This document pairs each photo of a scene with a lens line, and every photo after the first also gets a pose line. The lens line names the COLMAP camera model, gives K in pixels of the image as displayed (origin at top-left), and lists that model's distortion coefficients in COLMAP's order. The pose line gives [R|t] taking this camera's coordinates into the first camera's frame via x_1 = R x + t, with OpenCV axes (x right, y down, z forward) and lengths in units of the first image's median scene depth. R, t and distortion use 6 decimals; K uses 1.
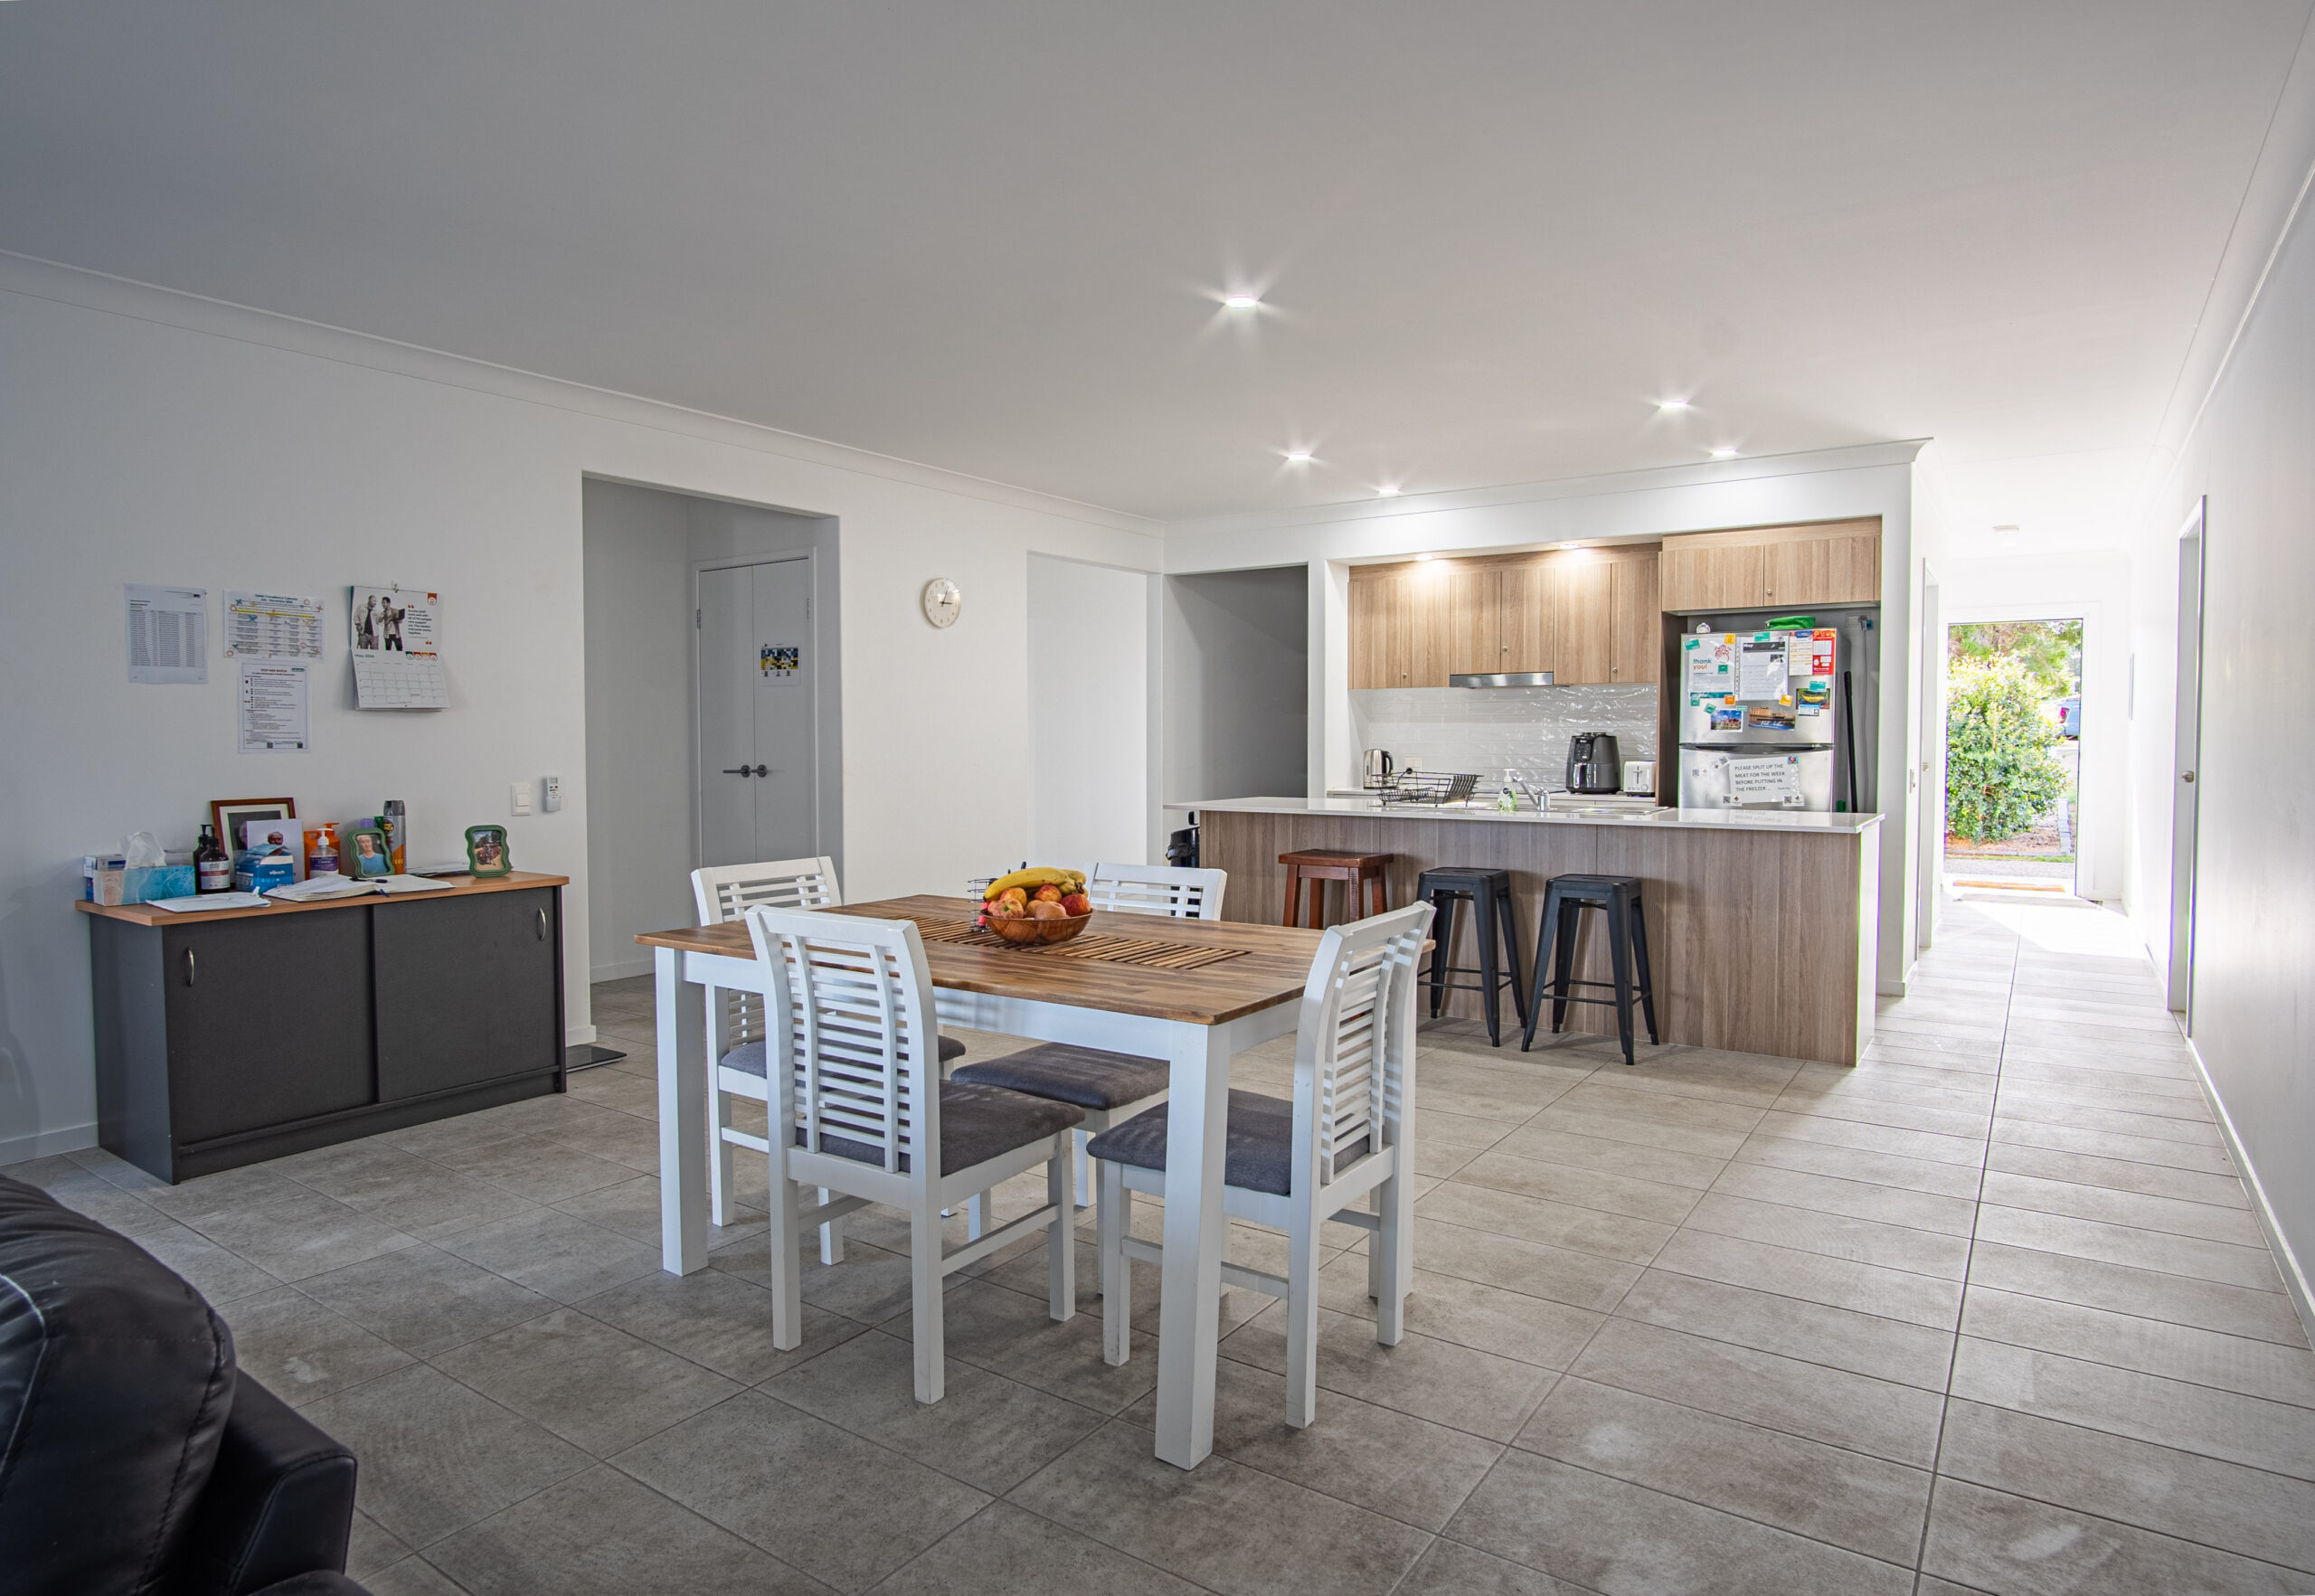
lens RADIAL K [[1303.7, 0, 1149.9], [0, 1303.7, 786.2], [0, 0, 1]] dist [-0.027827, 0.002397]
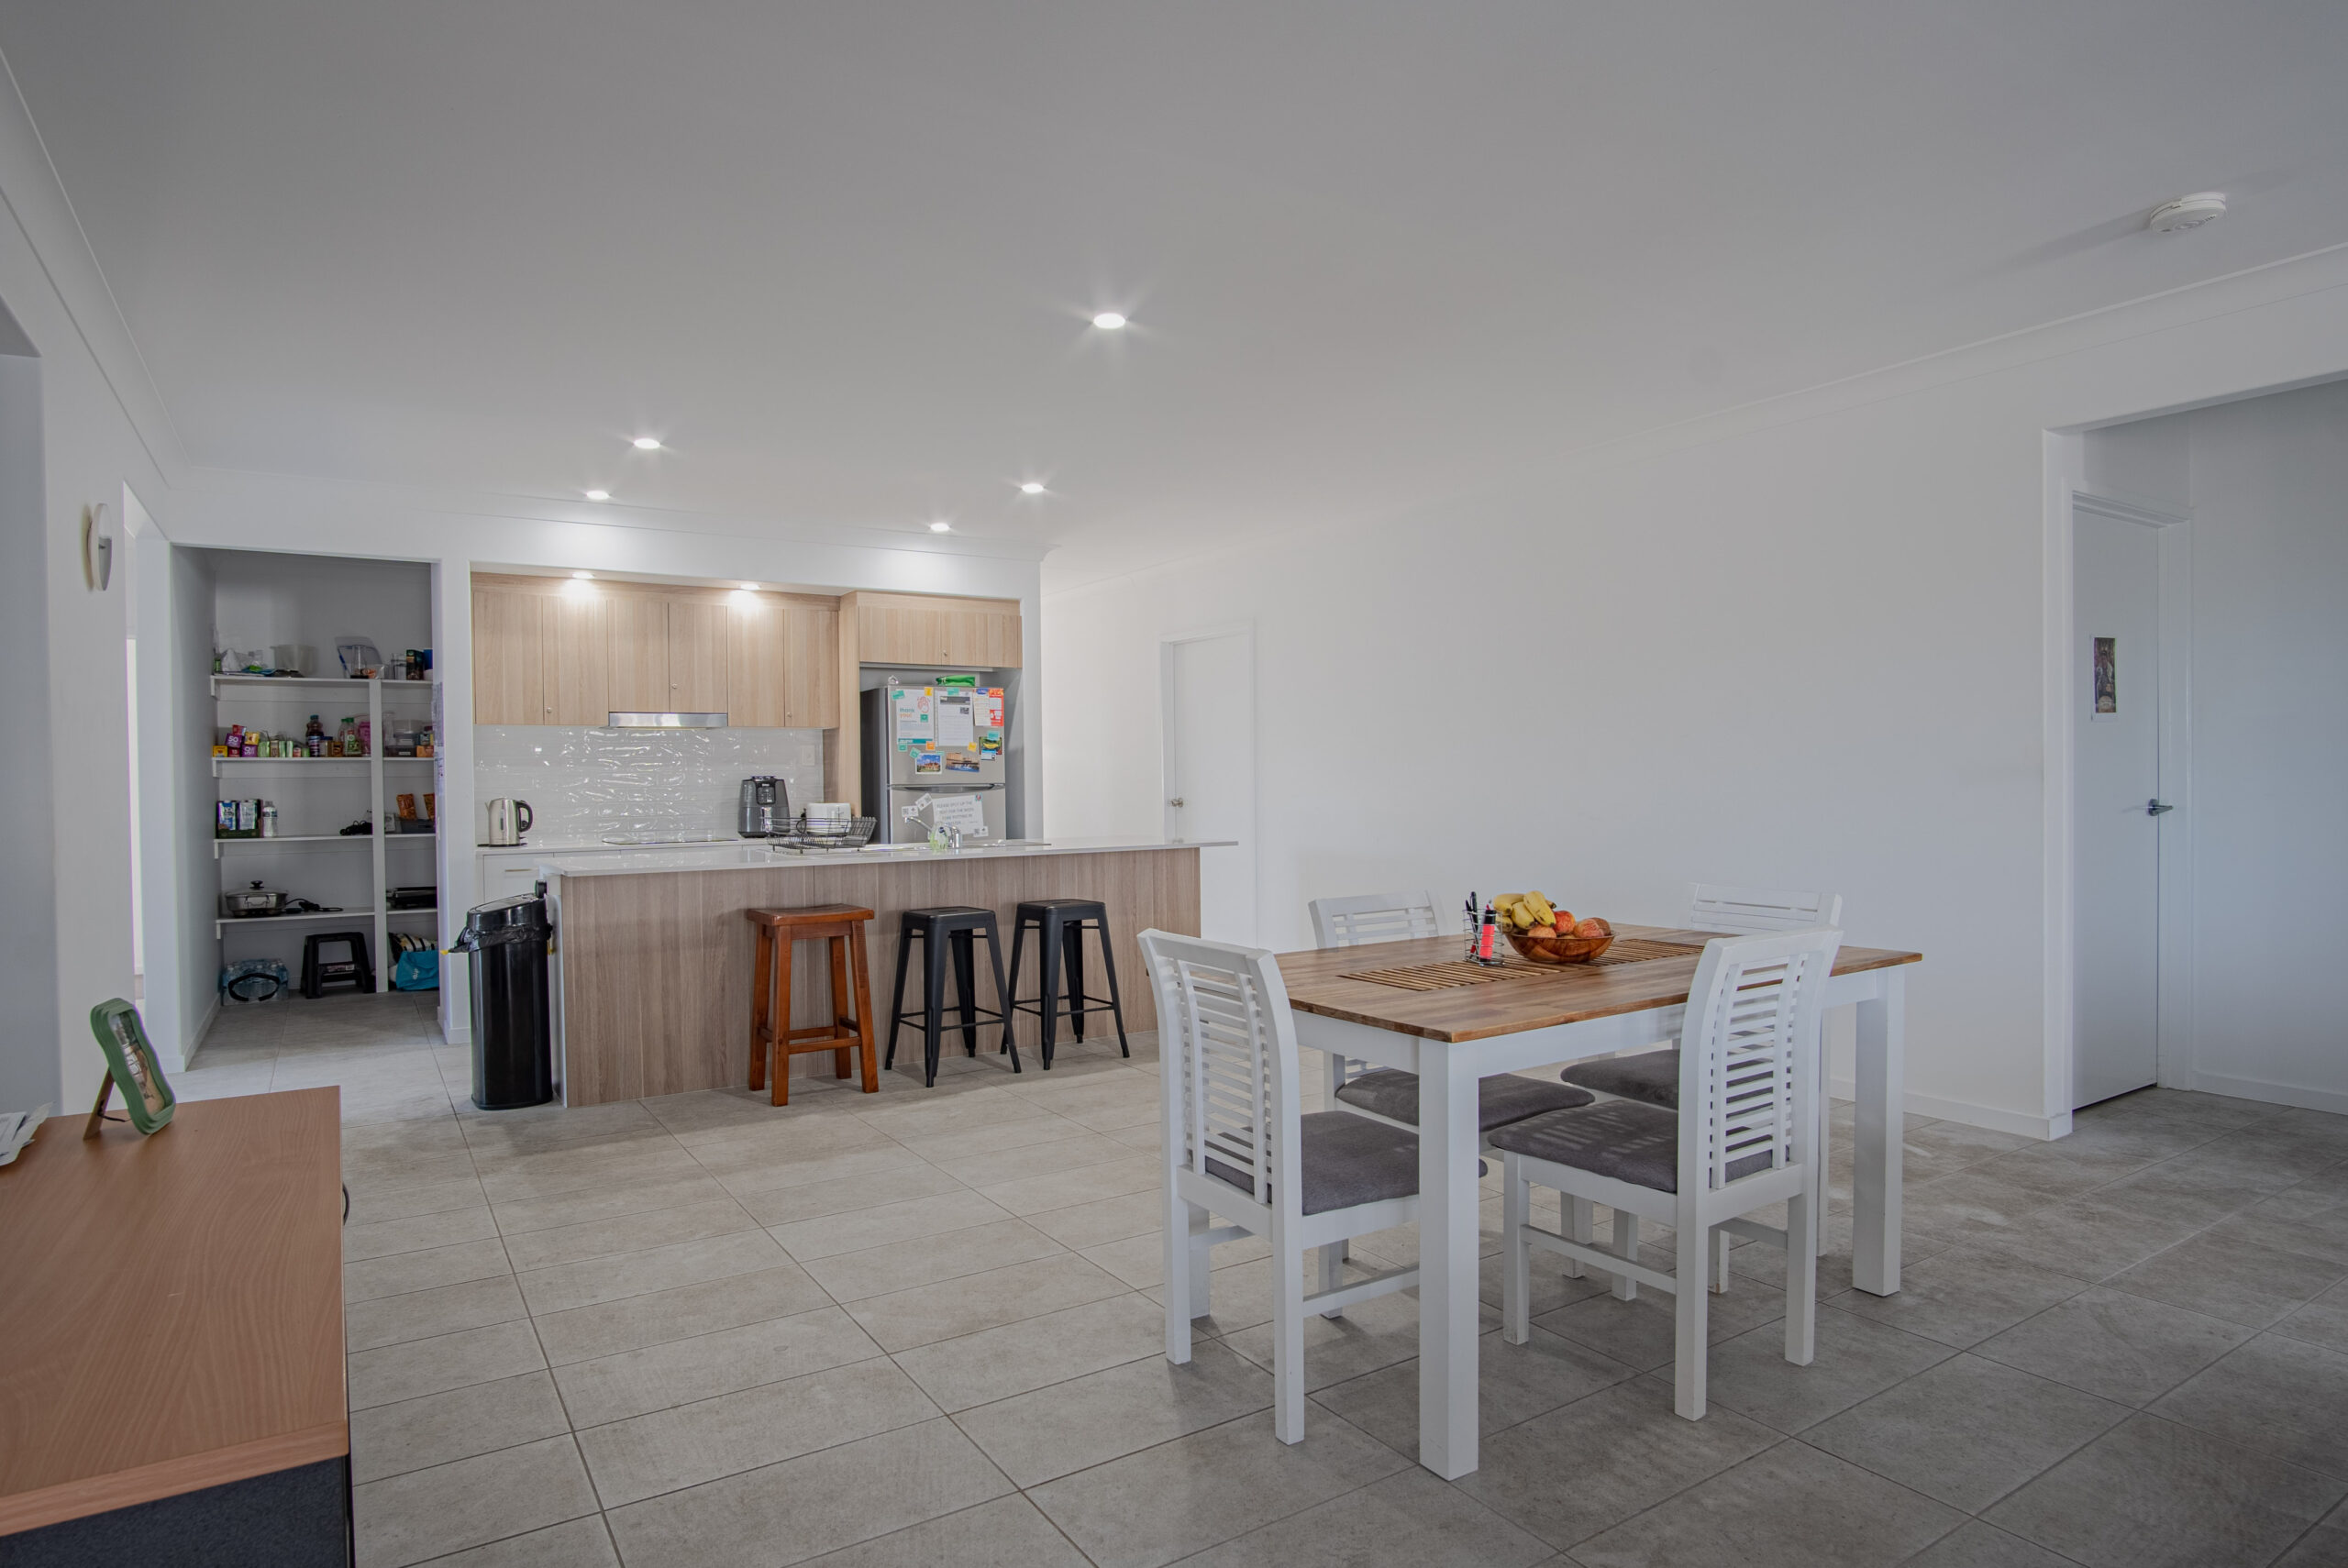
lens RADIAL K [[1293.4, 0, 1126.2], [0, 1293.4, 799.7], [0, 0, 1]] dist [-0.026645, 0.000812]
pose [[0.398640, -0.016727, 0.916955, -0.661101], [0.046888, 0.998898, -0.002162, -0.012050], [-0.915908, 0.043856, 0.398985, 0.512993]]
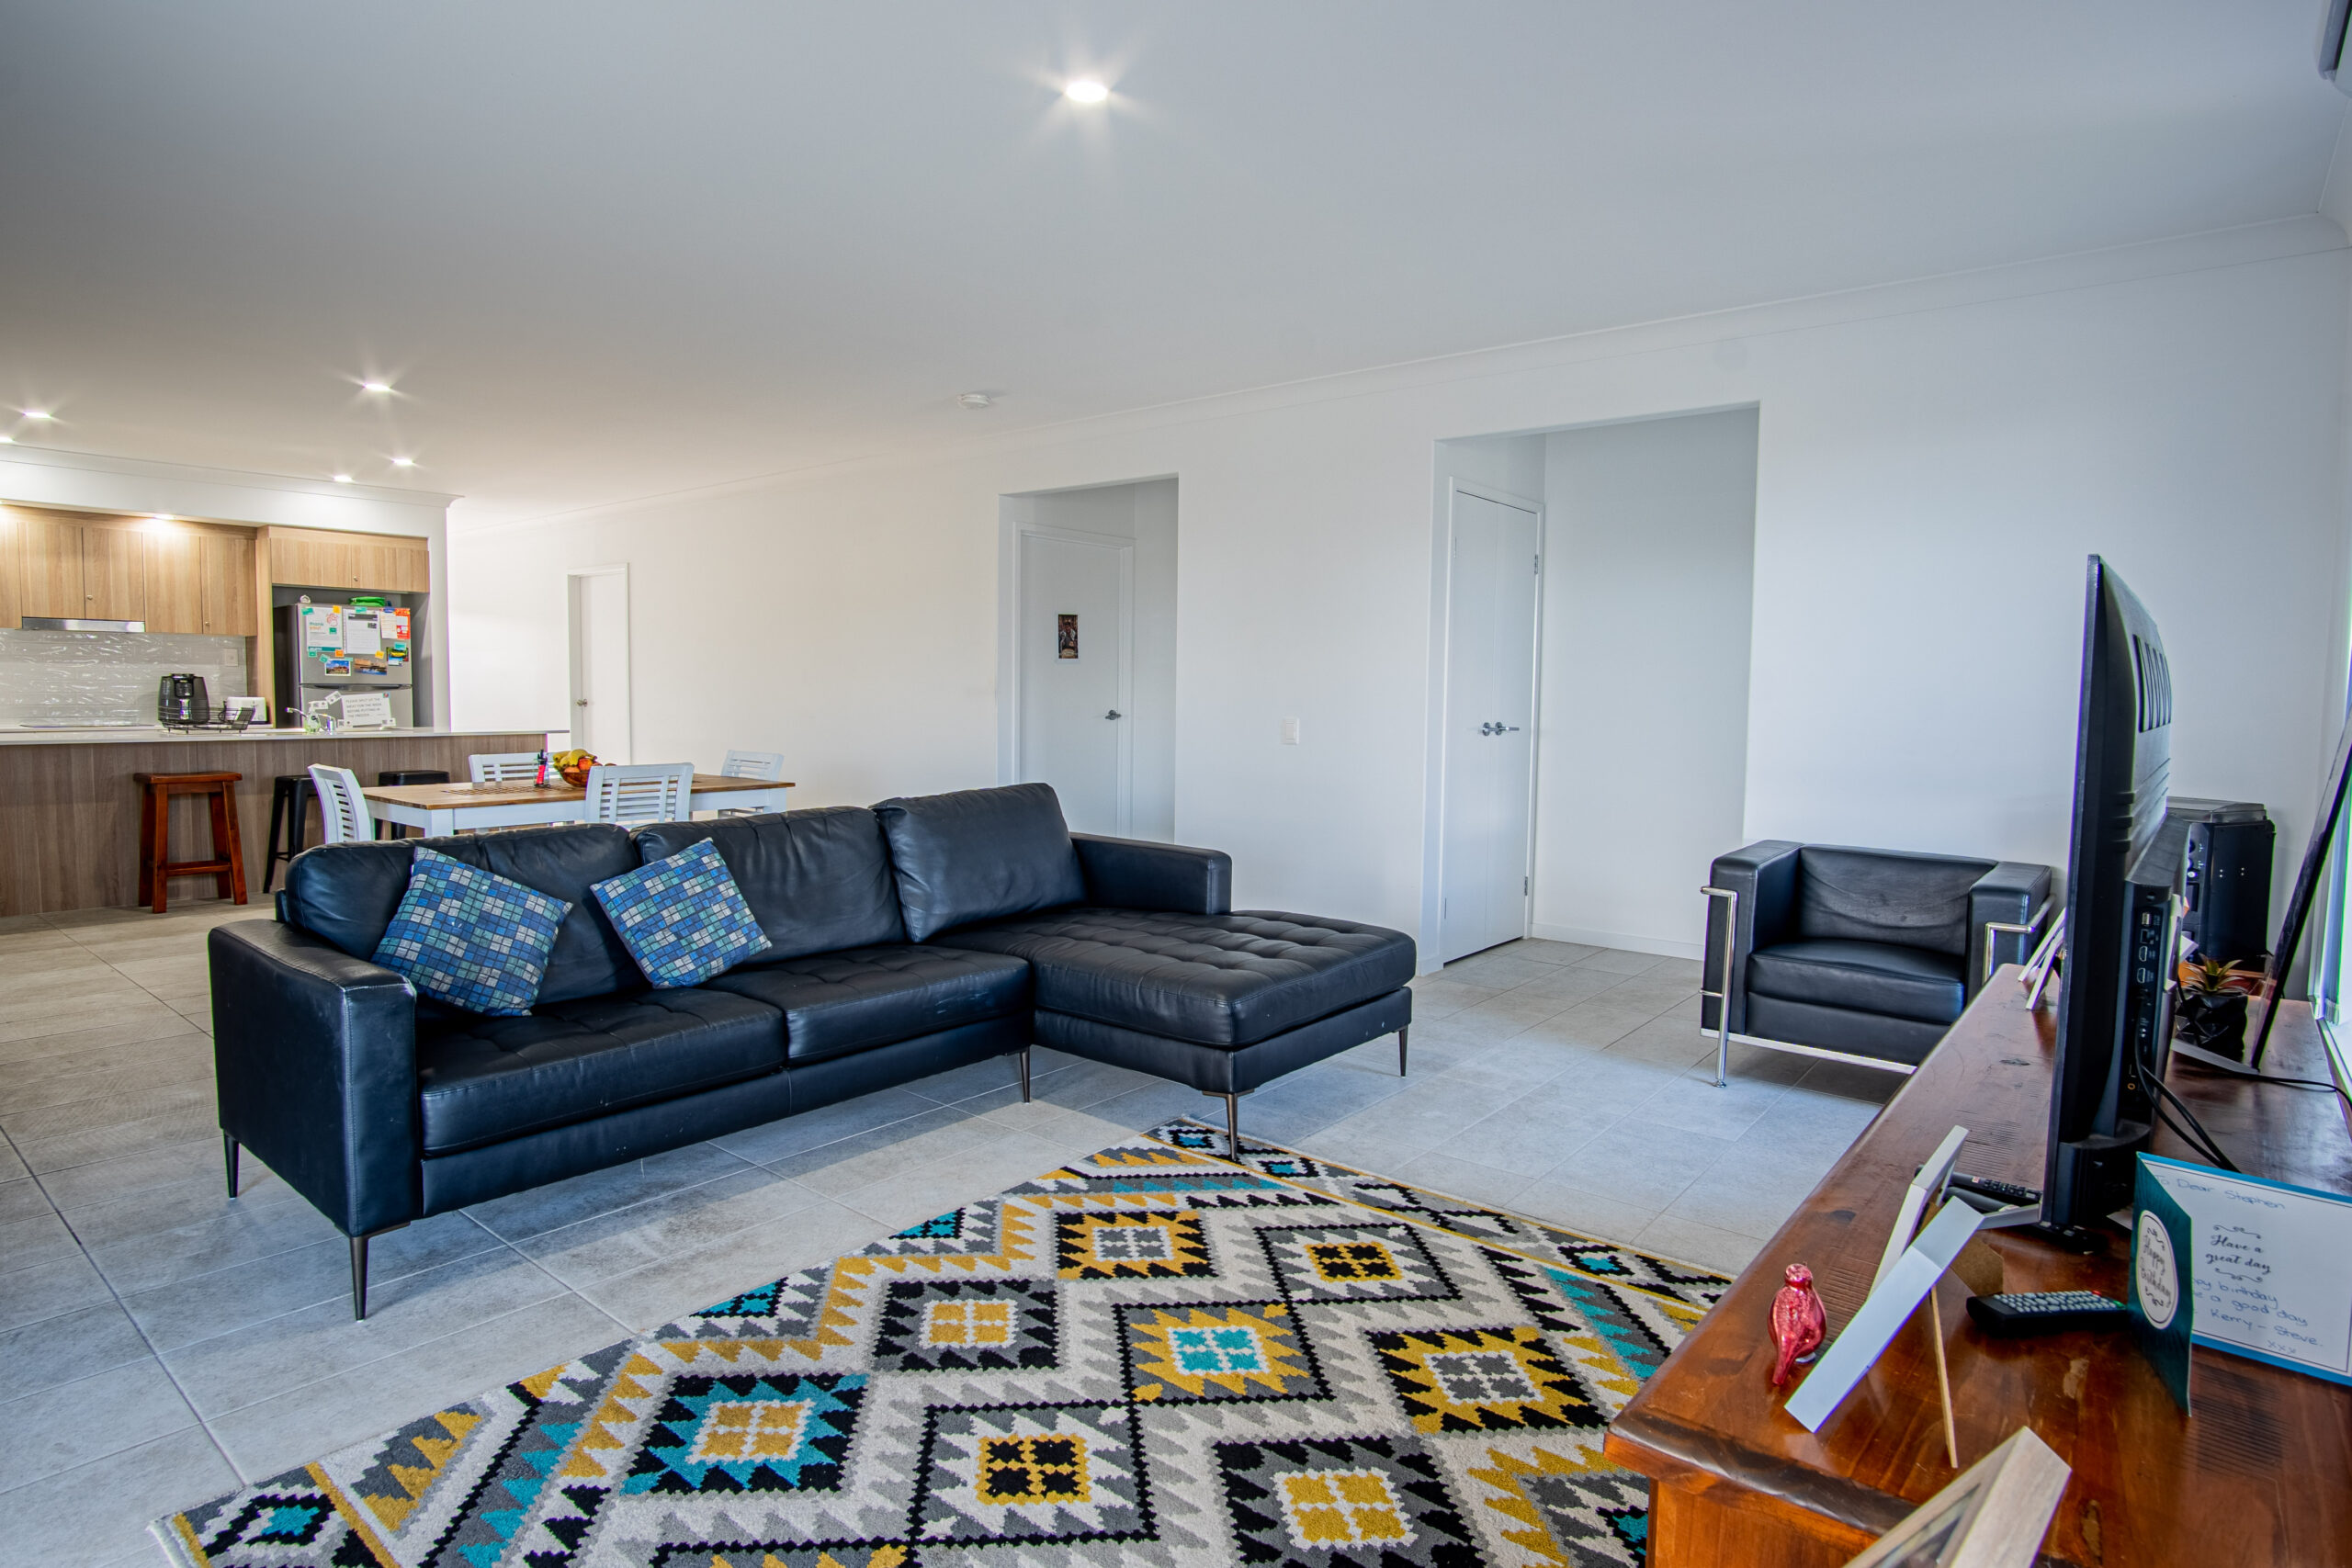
lens RADIAL K [[1252.1, 0, 1174.2], [0, 1252.1, 771.8], [0, 0, 1]] dist [-0.031930, 0.008447]
pose [[0.077590, -0.063075, 0.994988, -1.066471], [0.025326, 0.997799, 0.061279, 0.004041], [-0.996664, 0.020444, 0.079017, -0.012858]]
